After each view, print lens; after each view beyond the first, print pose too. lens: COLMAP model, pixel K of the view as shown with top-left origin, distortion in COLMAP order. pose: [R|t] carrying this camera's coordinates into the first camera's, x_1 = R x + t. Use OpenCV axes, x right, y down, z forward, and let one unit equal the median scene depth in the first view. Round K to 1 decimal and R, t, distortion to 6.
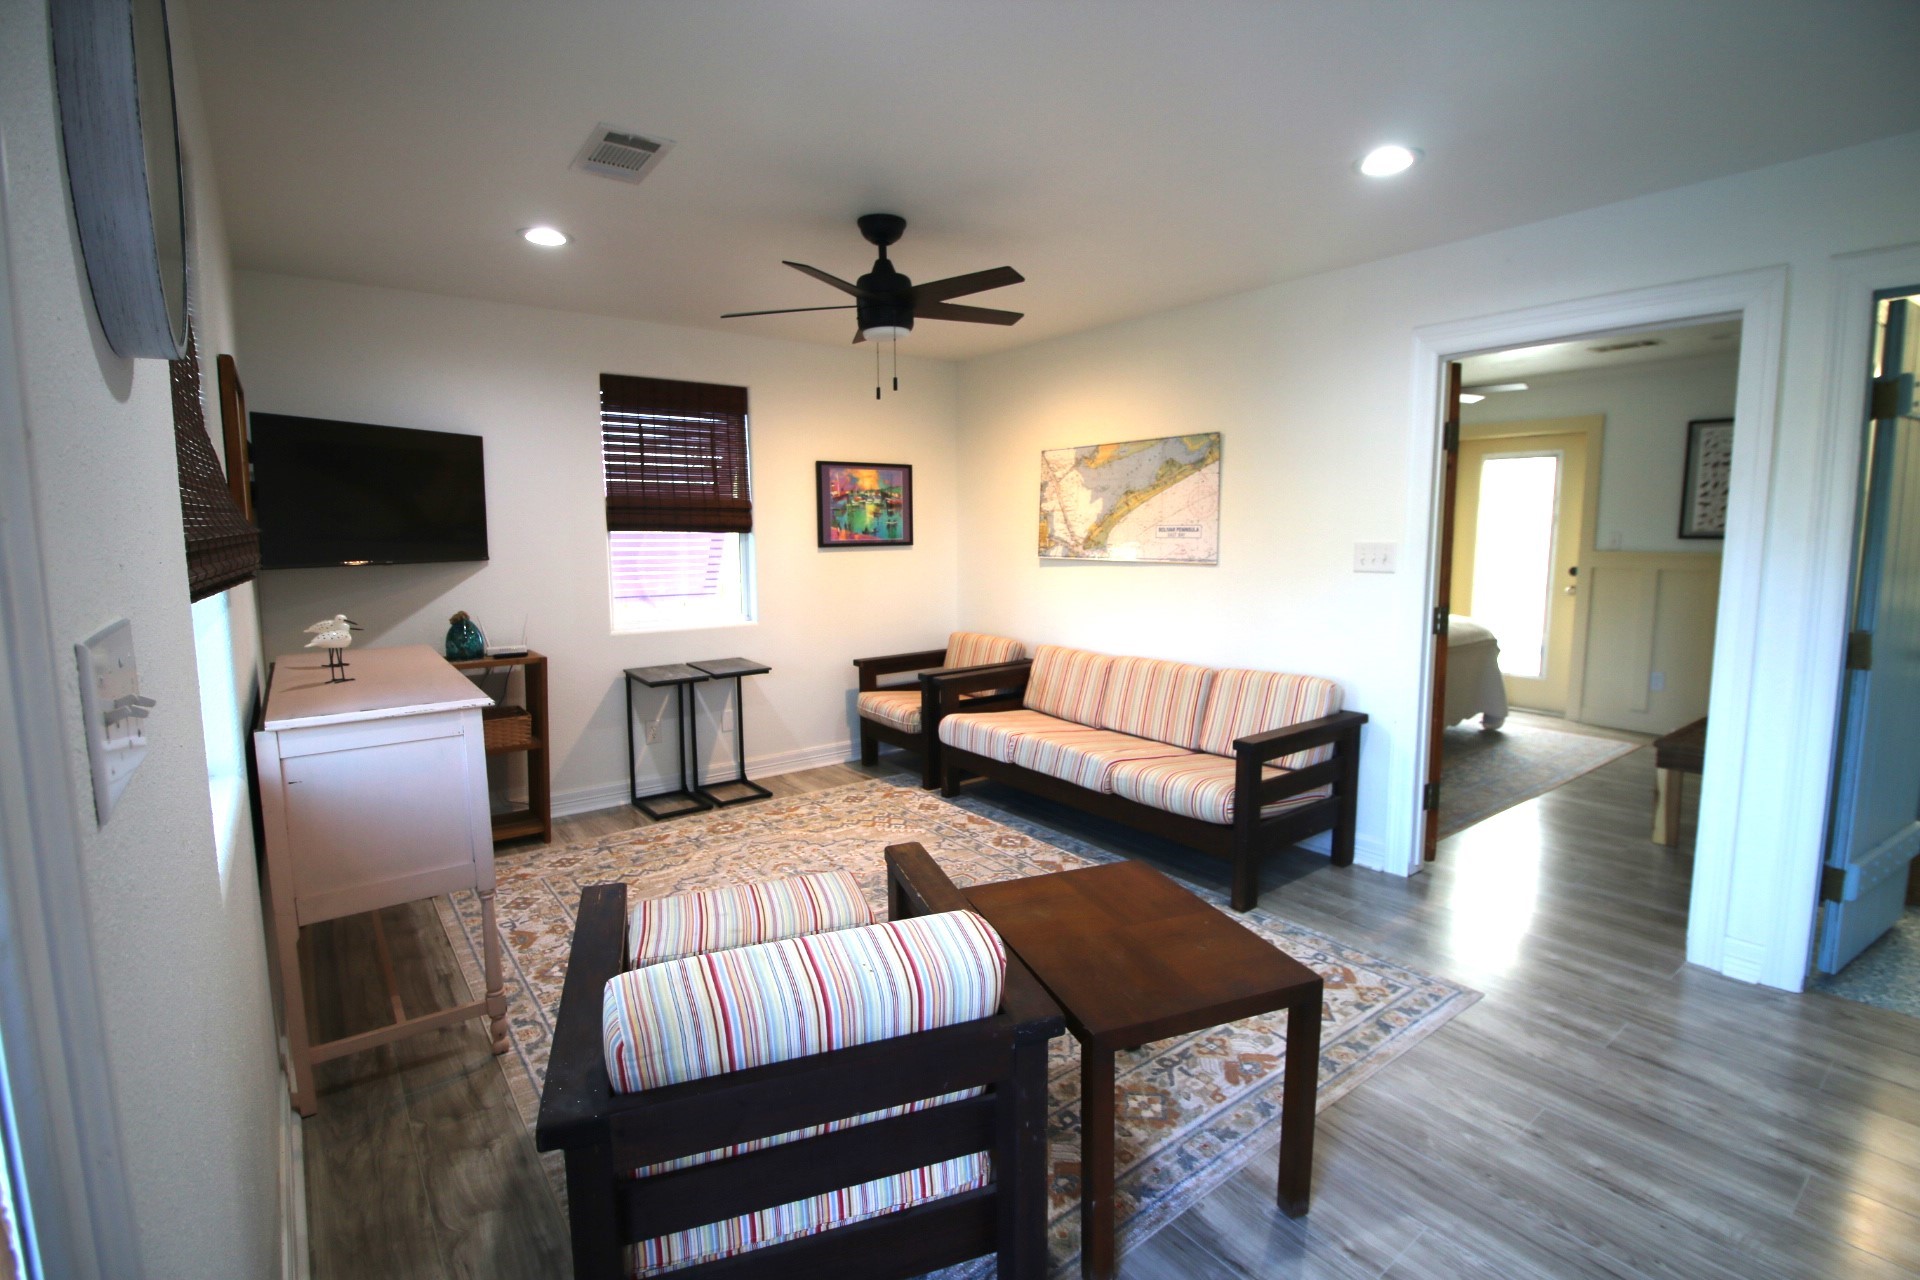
lens RADIAL K [[887.3, 0, 967.1], [0, 887.3, 633.2], [0, 0, 1]] dist [-0.003191, -0.009725]
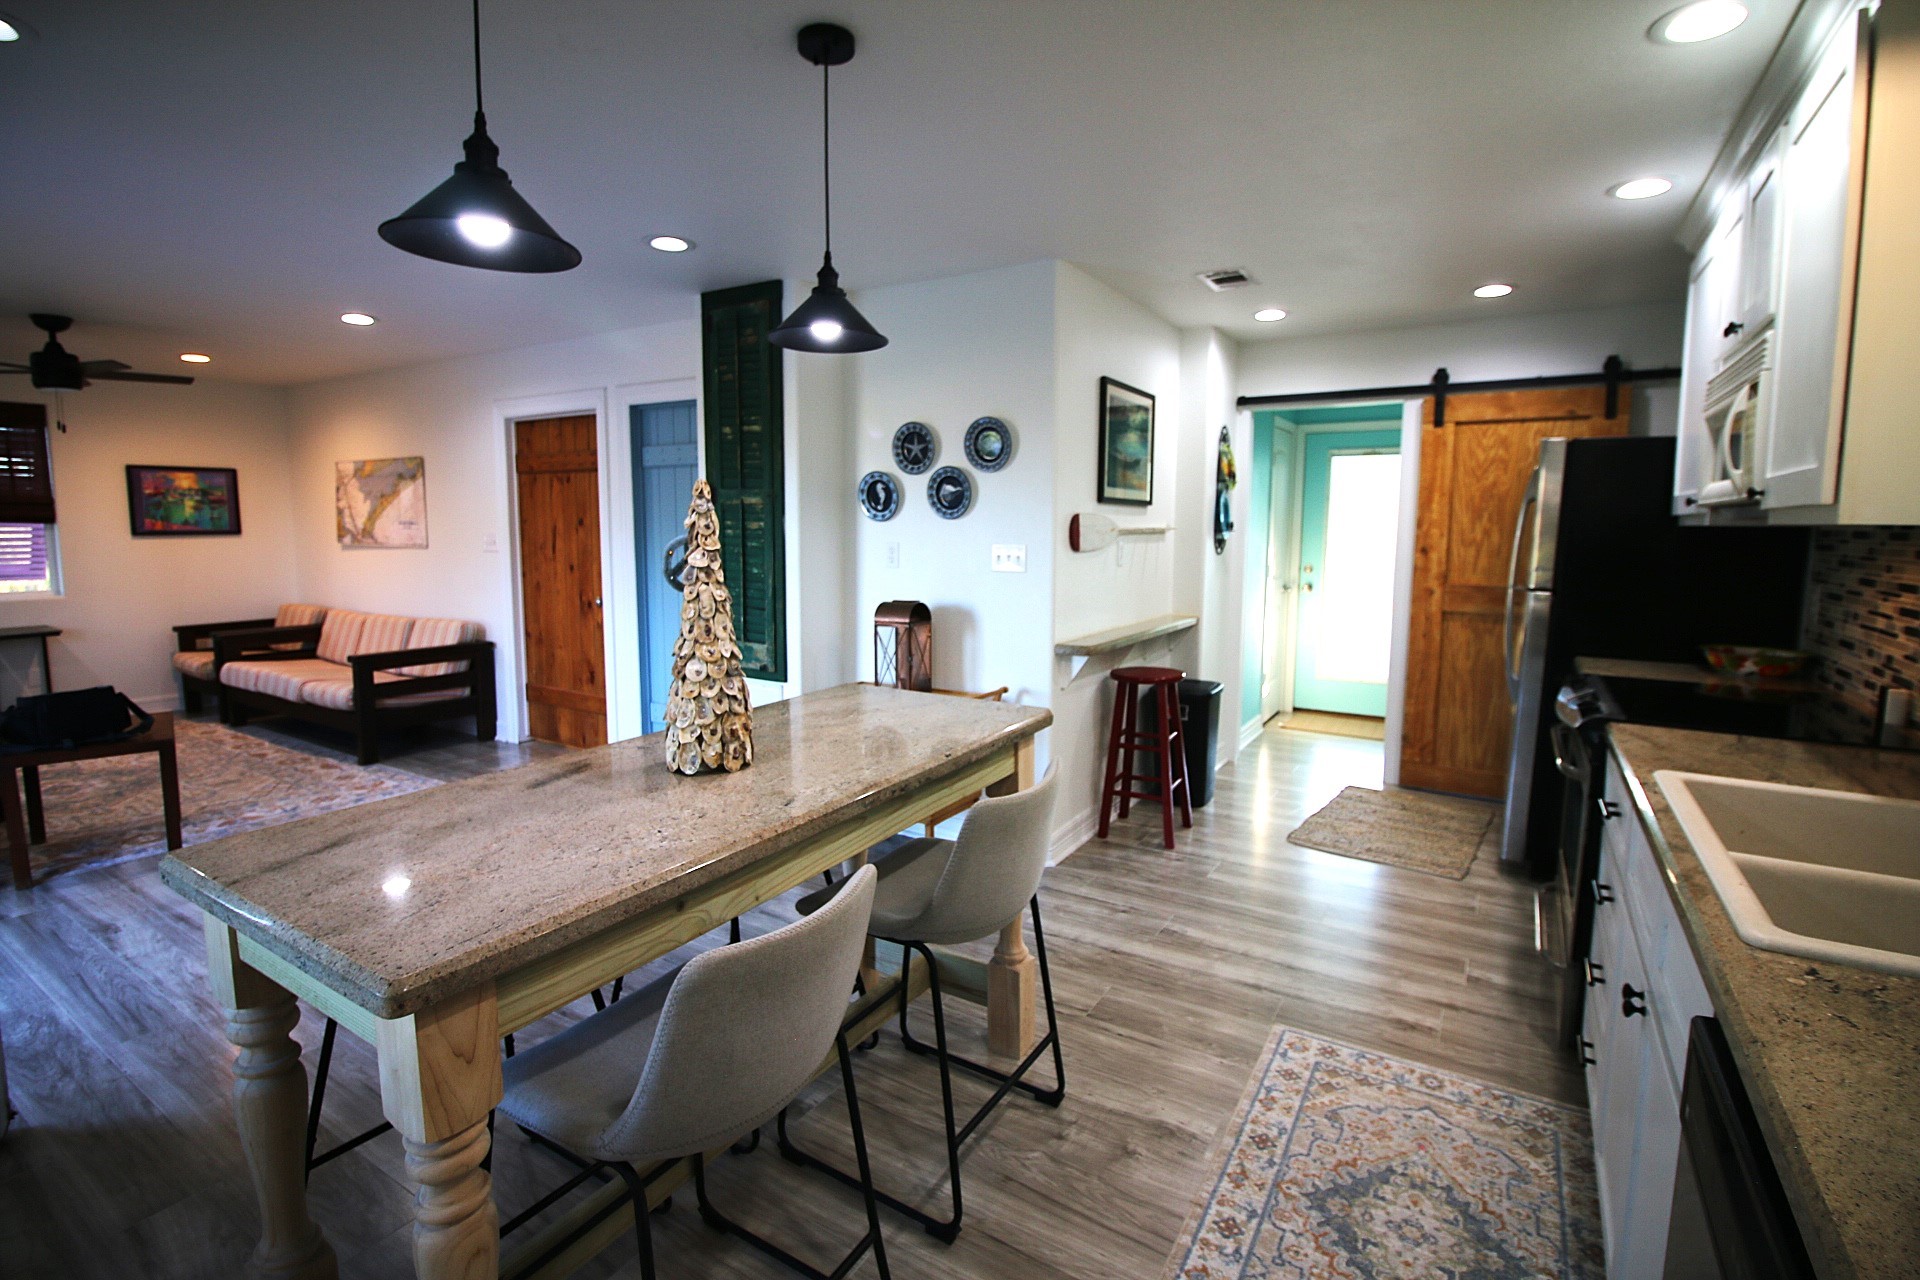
lens RADIAL K [[896.9, 0, 958.0], [0, 896.9, 616.7], [0, 0, 1]] dist [-0.011059, -0.004176]
pose [[0.938551, -0.024086, 0.344299, 0.676021], [0.028349, 0.999571, -0.007351, 0.080769], [-0.343975, 0.016660, 0.938831, -0.761246]]
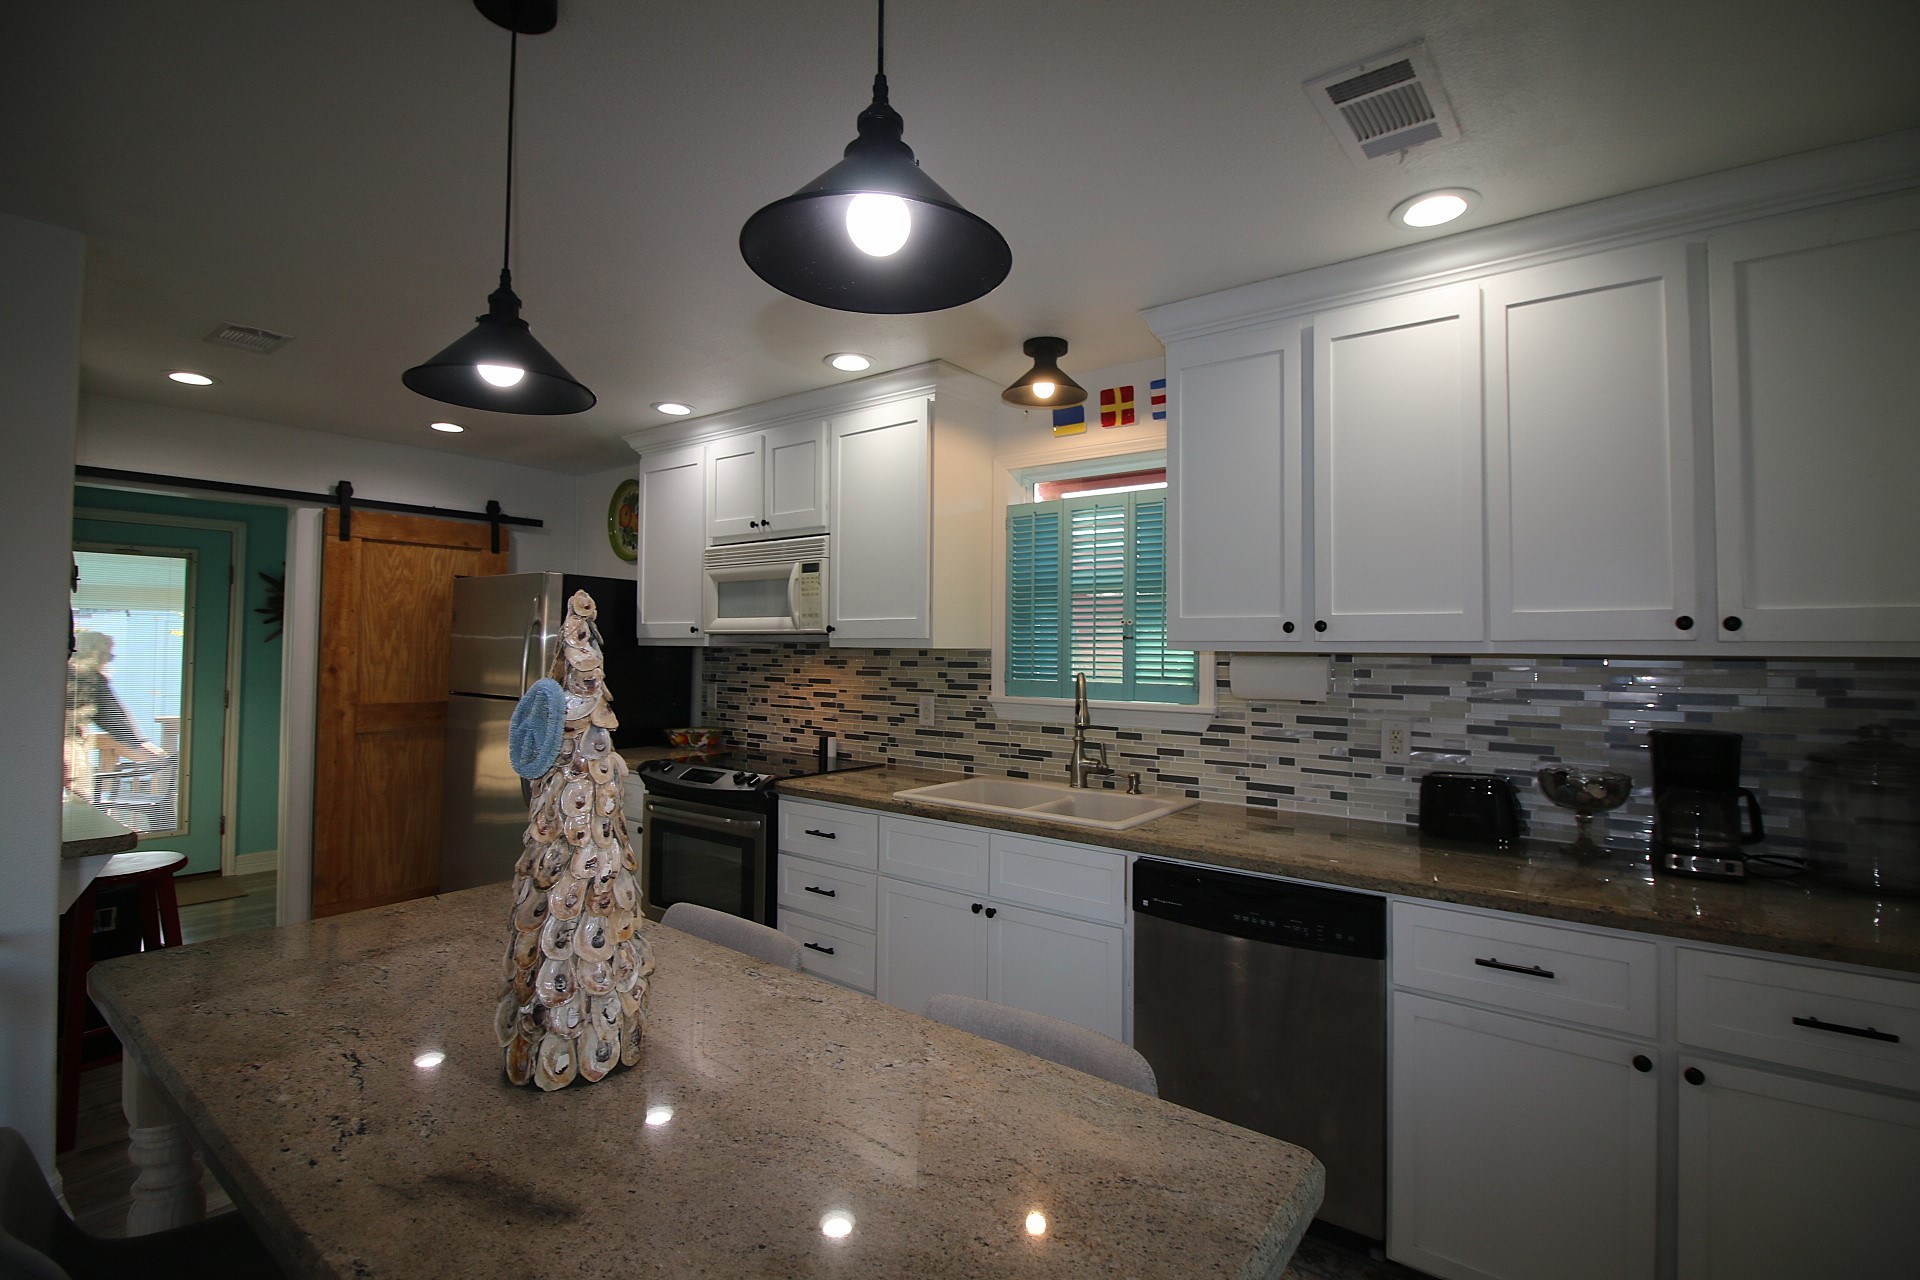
lens RADIAL K [[896.9, 0, 965.0], [0, 896.9, 615.2], [0, 0, 1]] dist [-0.011059, -0.004176]
pose [[-0.248214, 0.035982, 0.968037, 0.384722], [0.106233, 0.994294, -0.009719, 0.023792], [-0.962863, 0.100425, -0.250620, -0.313554]]
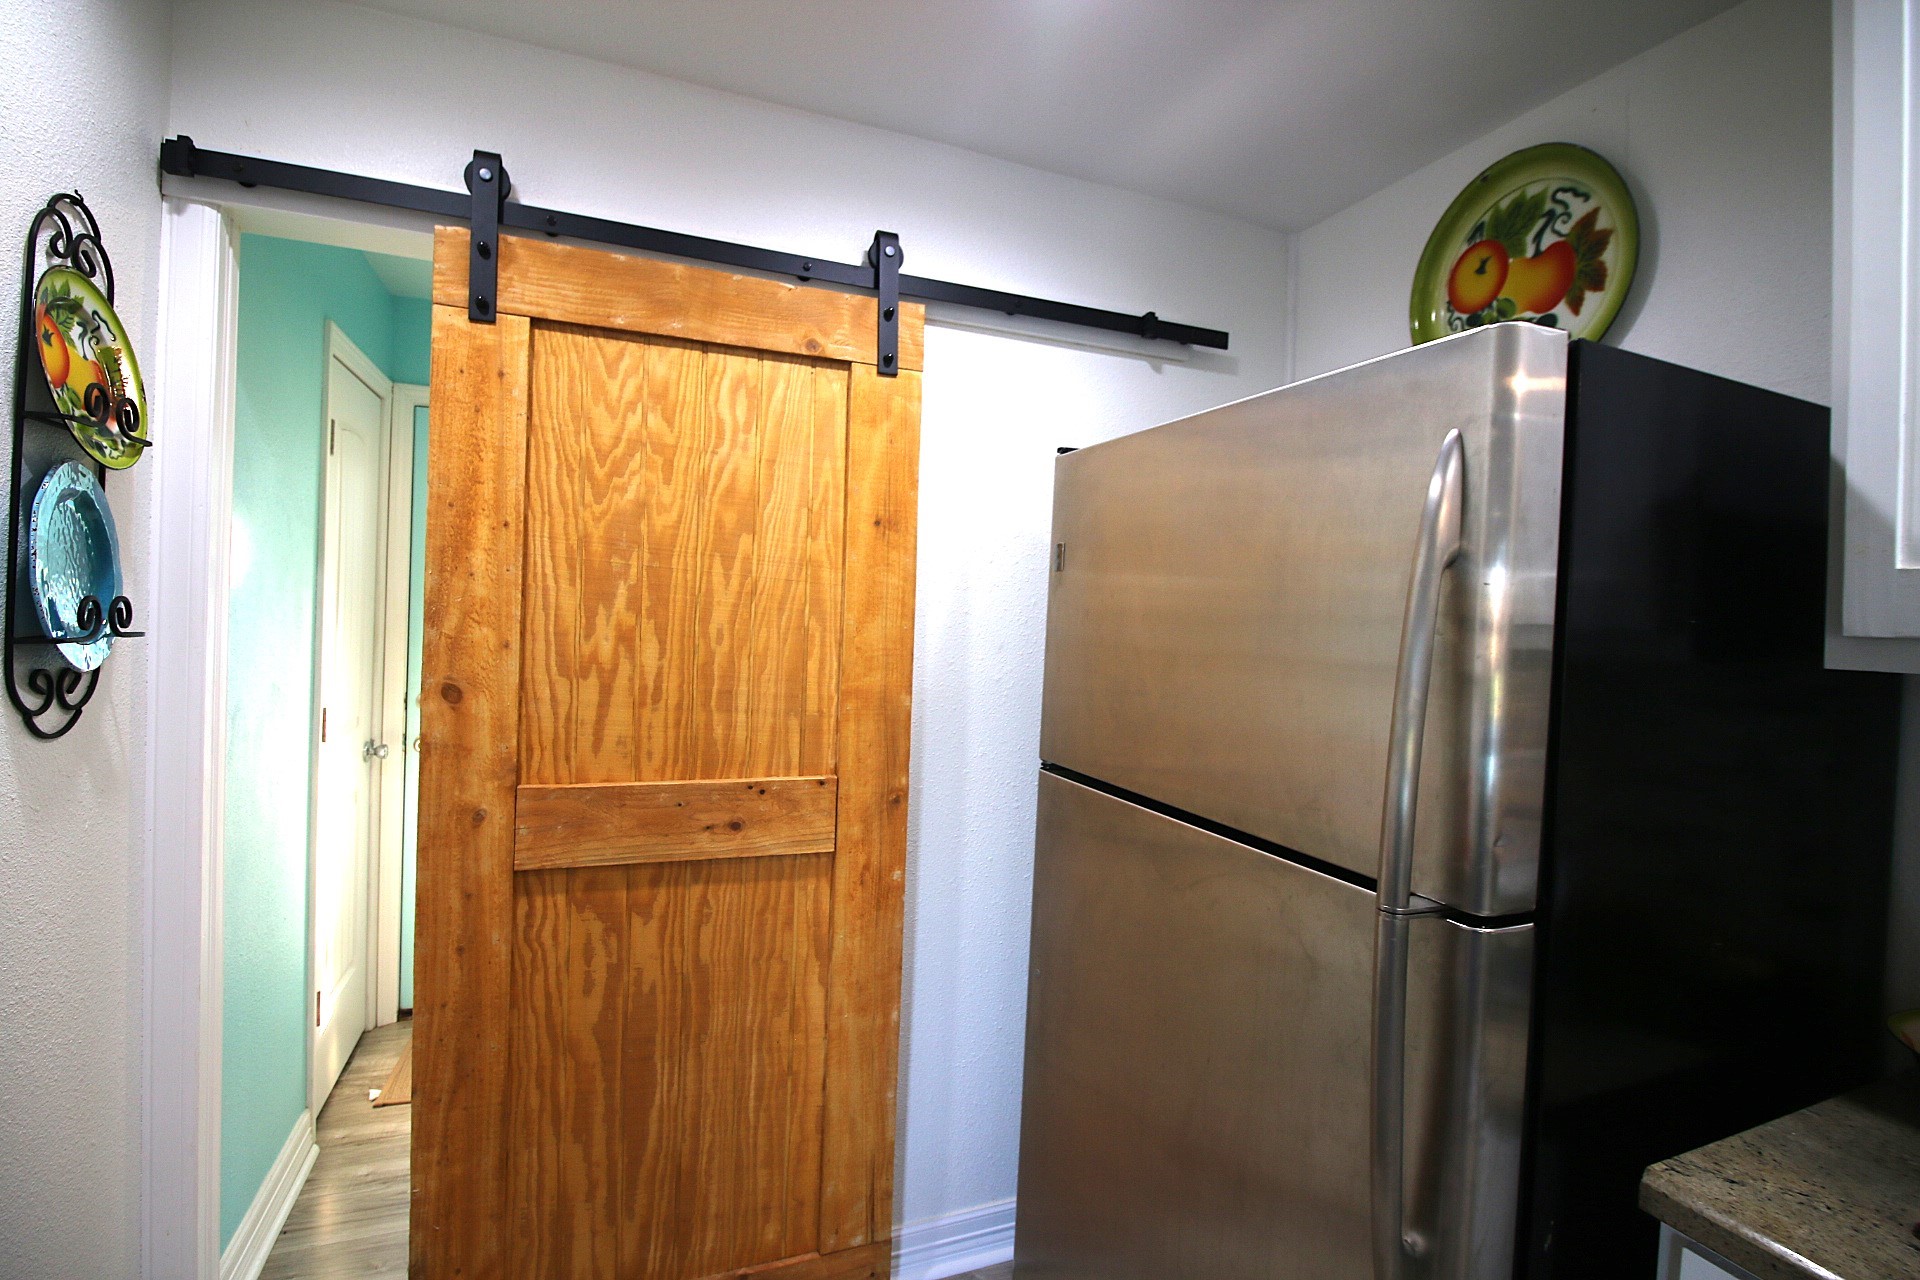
lens RADIAL K [[896.9, 0, 961.9], [0, 896.9, 627.3], [0, 0, 1]] dist [-0.011059, -0.004176]
pose [[0.261813, 0.001450, 0.965117, 1.401833], [0.077663, 0.996724, -0.022566, -0.006584], [-0.961989, 0.080862, 0.260843, -0.134656]]
